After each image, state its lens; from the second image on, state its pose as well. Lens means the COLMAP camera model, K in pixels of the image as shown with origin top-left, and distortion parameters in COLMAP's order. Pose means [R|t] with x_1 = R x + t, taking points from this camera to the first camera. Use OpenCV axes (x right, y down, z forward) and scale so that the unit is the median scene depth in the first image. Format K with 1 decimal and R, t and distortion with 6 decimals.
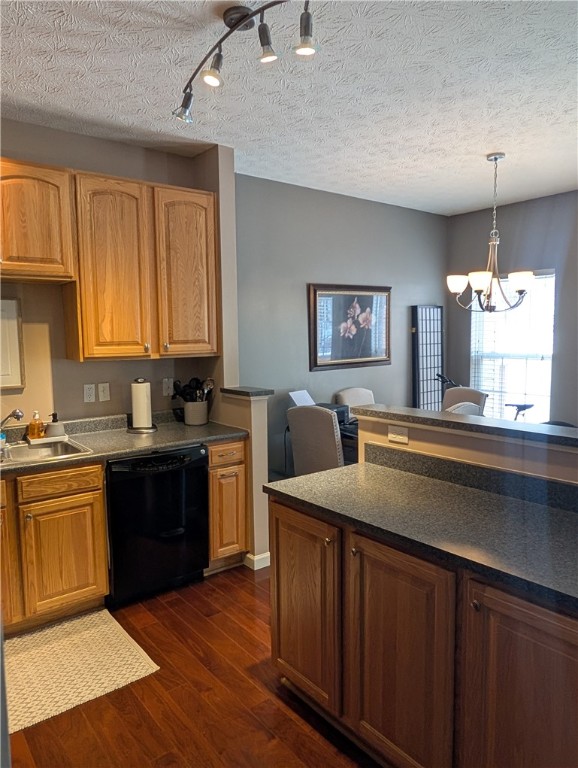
lens RADIAL K [[533.0, 0, 278.5], [0, 533.0, 385.9], [0, 0, 1]] dist [-0.003719, -0.000364]
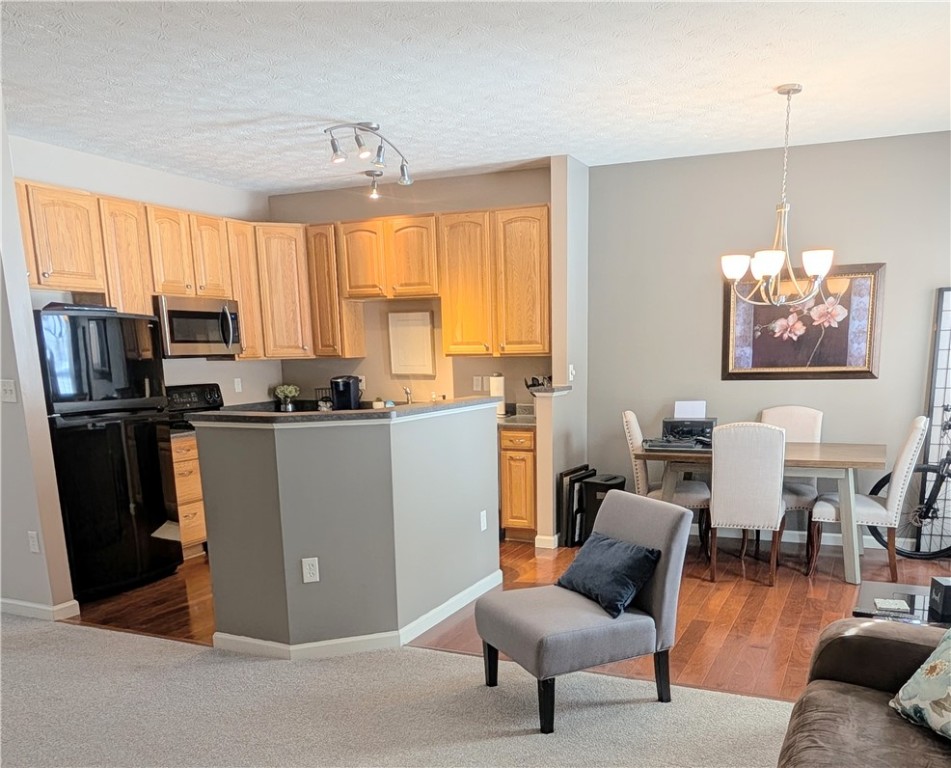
lens RADIAL K [[815.5, 0, 534.3], [0, 815.5, 532.4], [0, 0, 1]] dist [-0.005545, -0.001790]
pose [[0.501367, 0.200344, -0.841721, 1.540766], [-0.077563, 0.979314, 0.186893, -0.013026], [0.861751, -0.028415, 0.506534, 0.121721]]
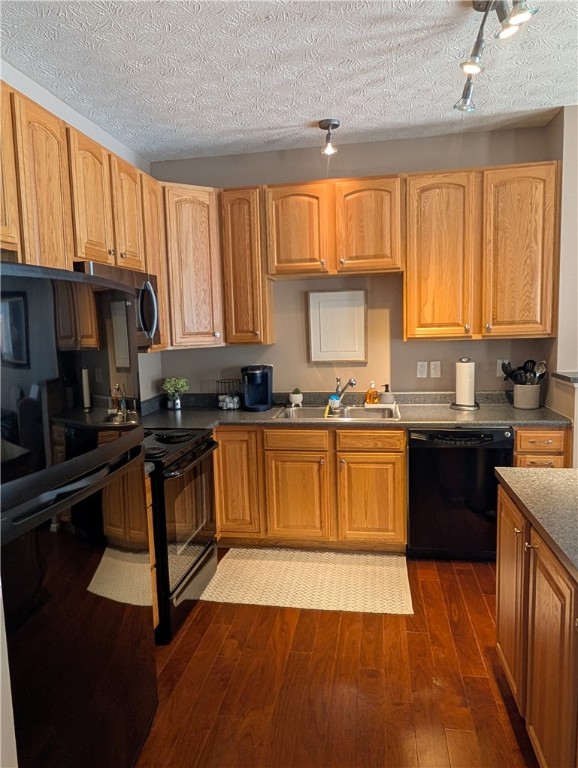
lens RADIAL K [[533.0, 0, 278.5], [0, 533.0, 385.9], [0, 0, 1]] dist [-0.003719, -0.000364]
pose [[0.673749, 0.076341, -0.735006, 0.288868], [-0.048233, 0.997071, 0.059347, -0.004333], [0.737384, -0.004534, 0.675458, 0.019073]]
